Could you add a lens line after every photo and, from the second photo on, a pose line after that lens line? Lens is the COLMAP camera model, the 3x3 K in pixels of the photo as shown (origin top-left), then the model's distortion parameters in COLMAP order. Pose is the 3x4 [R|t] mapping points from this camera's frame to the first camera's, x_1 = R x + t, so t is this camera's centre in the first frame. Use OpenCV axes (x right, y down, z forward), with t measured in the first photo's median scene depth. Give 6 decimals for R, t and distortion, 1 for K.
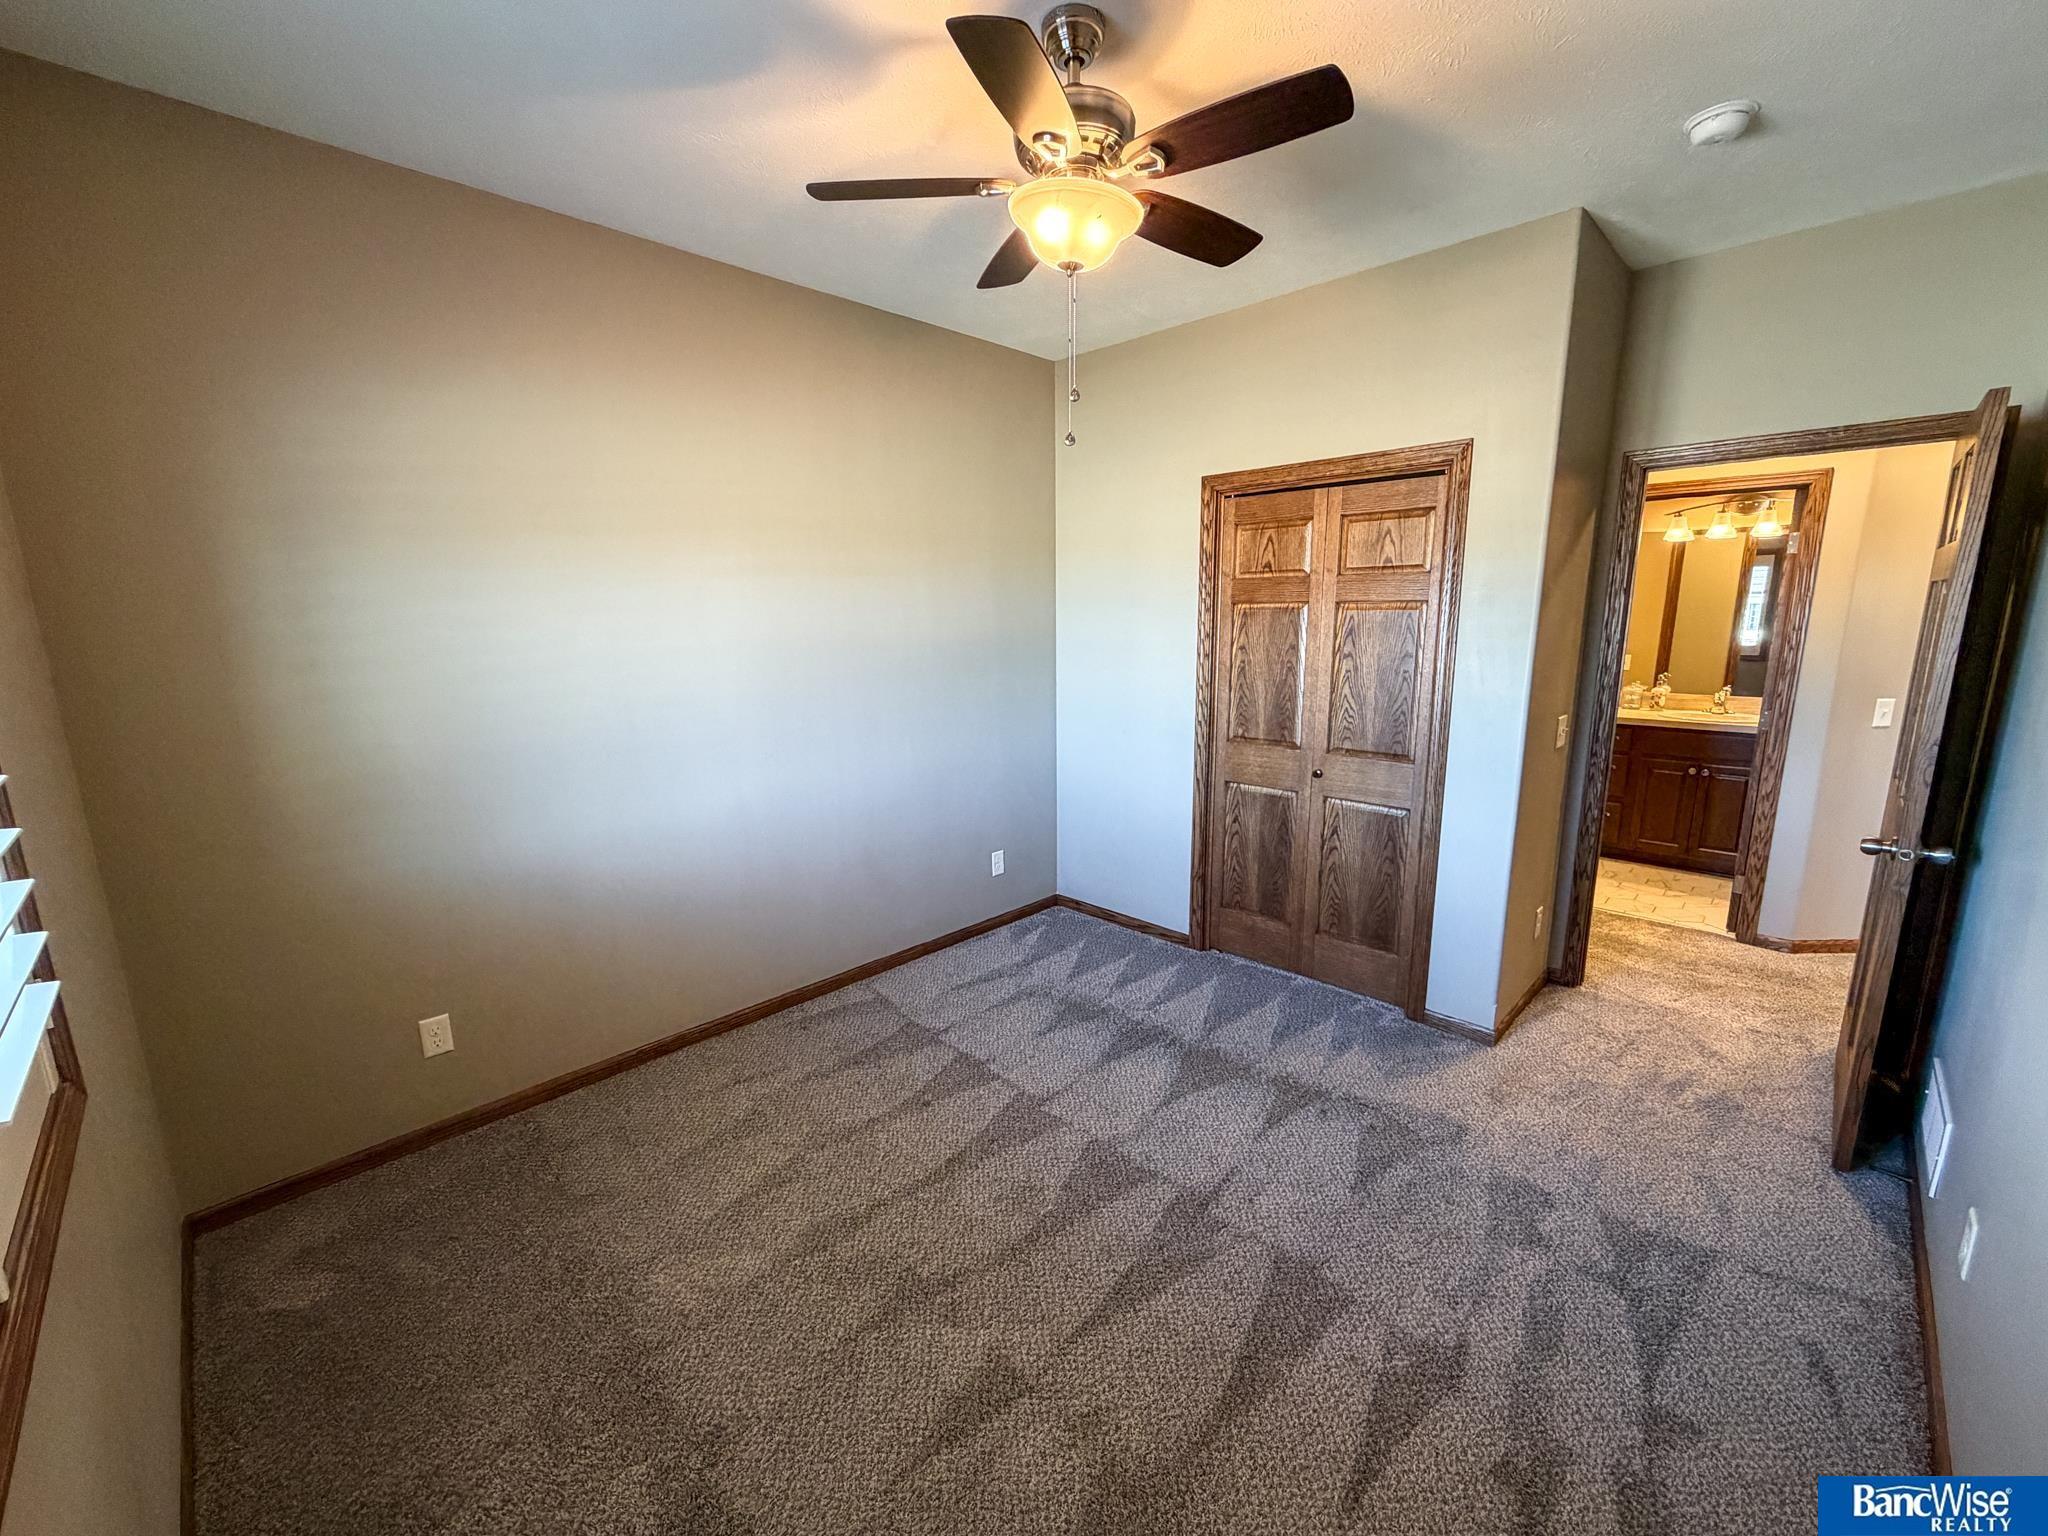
lens RADIAL K [[827.1, 0, 1015.9], [0, 827.1, 771.6], [0, 0, 1]] dist [-0.000773, -0.000014]
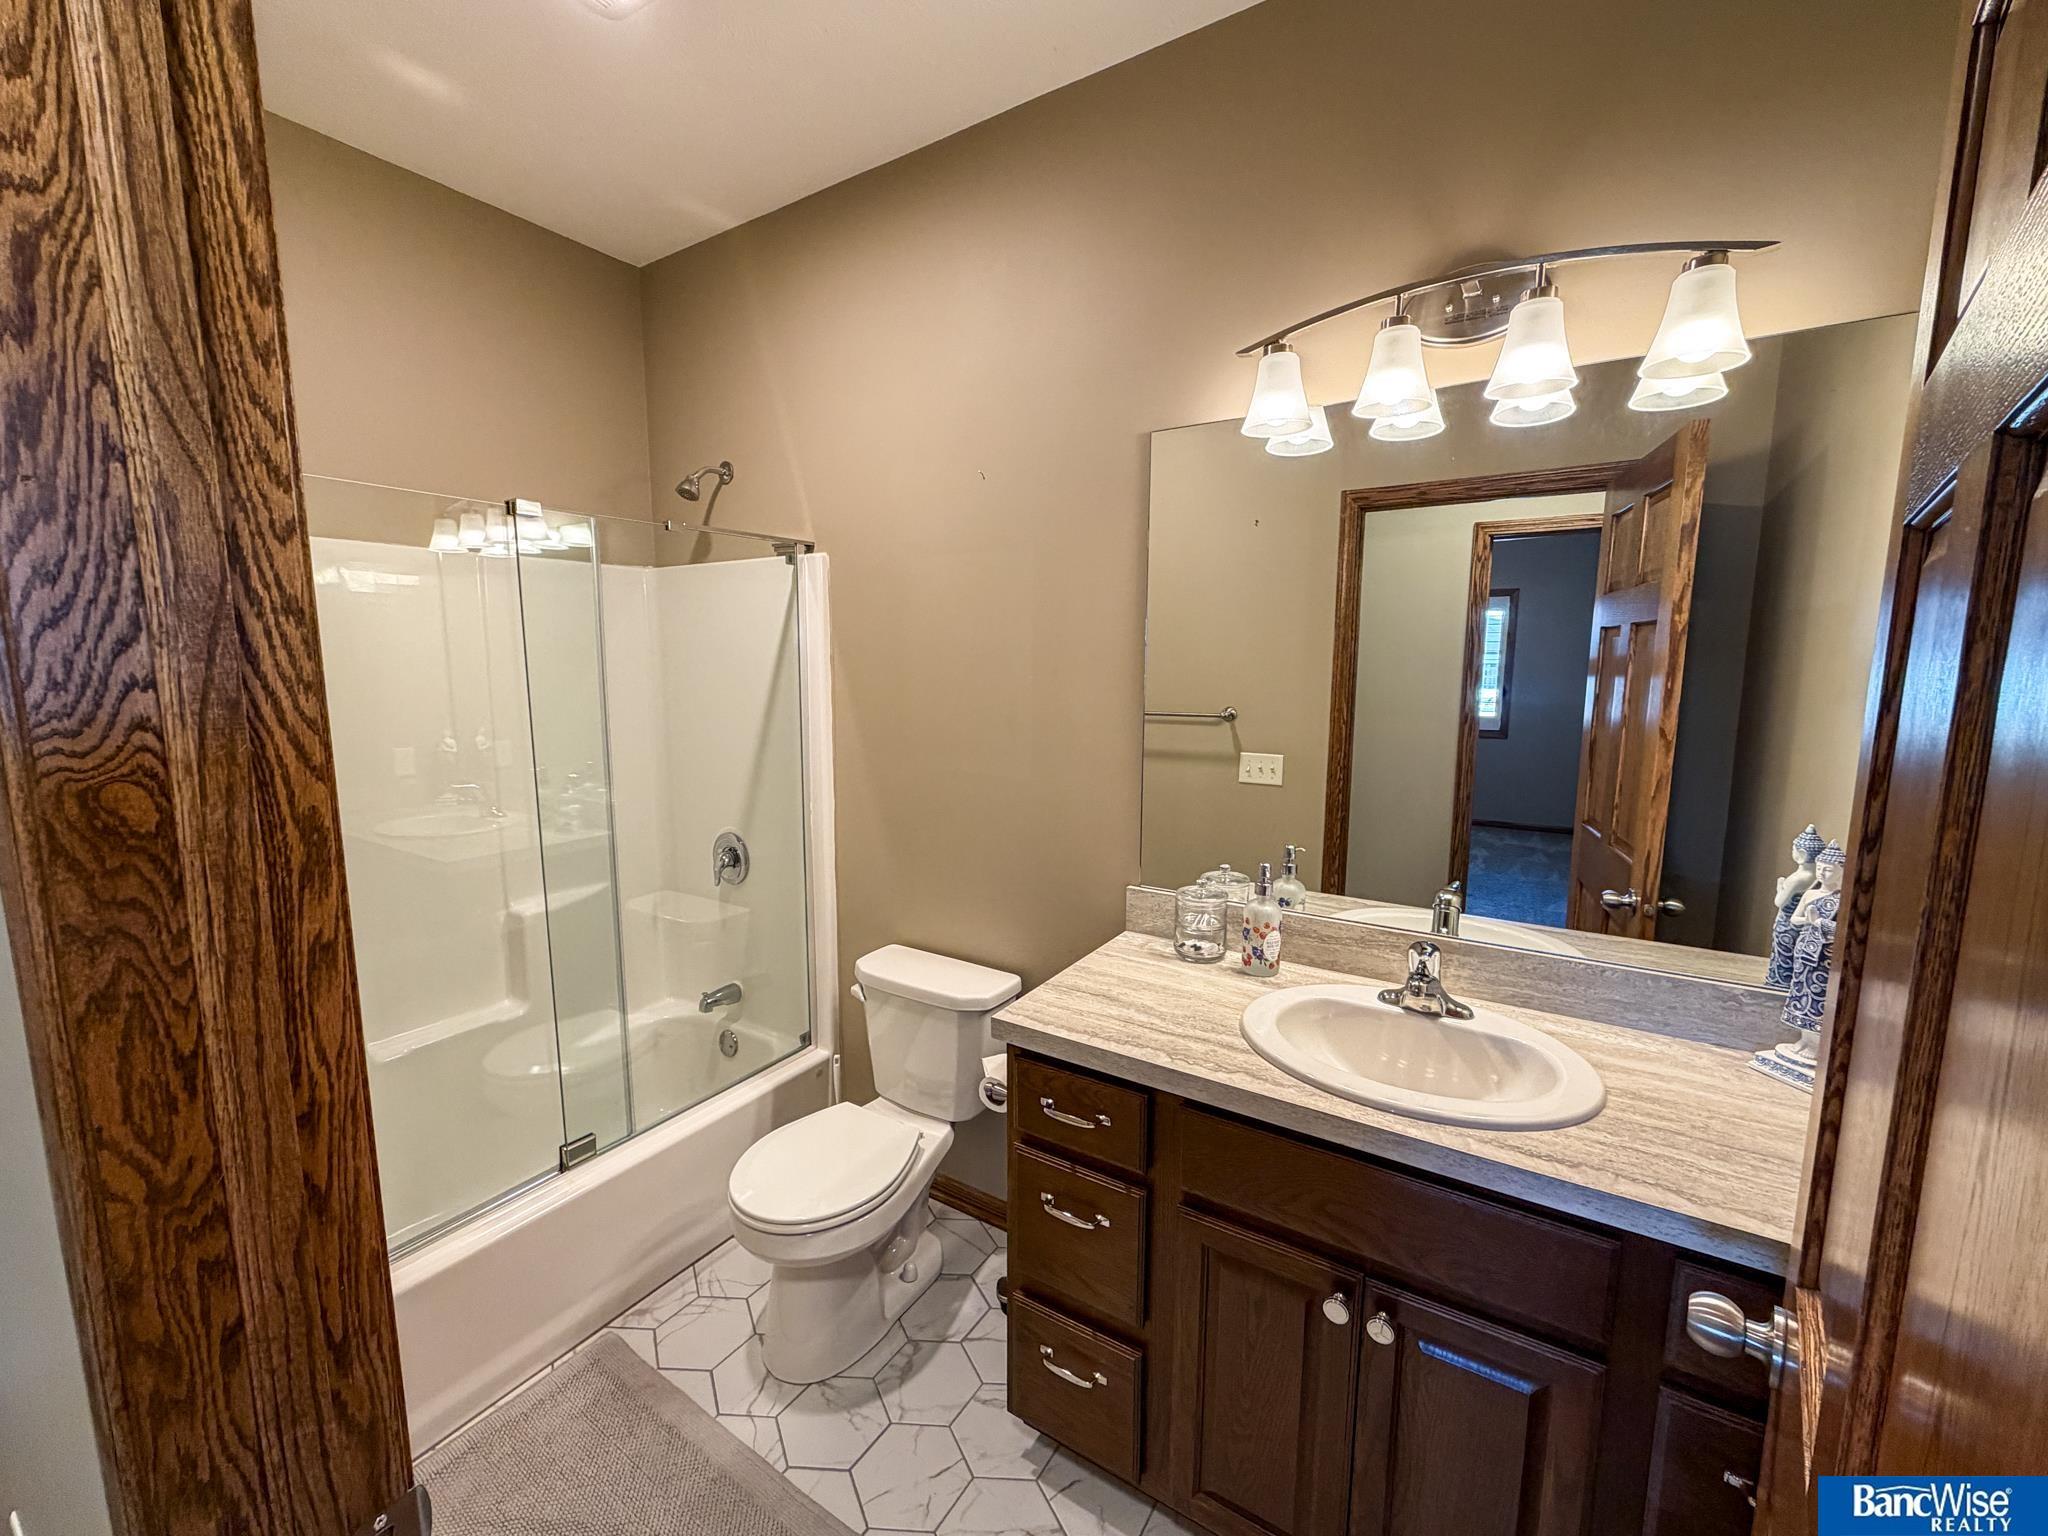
lens RADIAL K [[827.1, 0, 1015.9], [0, 827.1, 771.6], [0, 0, 1]] dist [-0.000773, -0.000014]
pose [[0.978503, -0.013887, 0.205767, 0.651835], [0.026892, 0.997803, -0.060541, -0.140252], [-0.204474, 0.064773, 0.976727, 0.741593]]
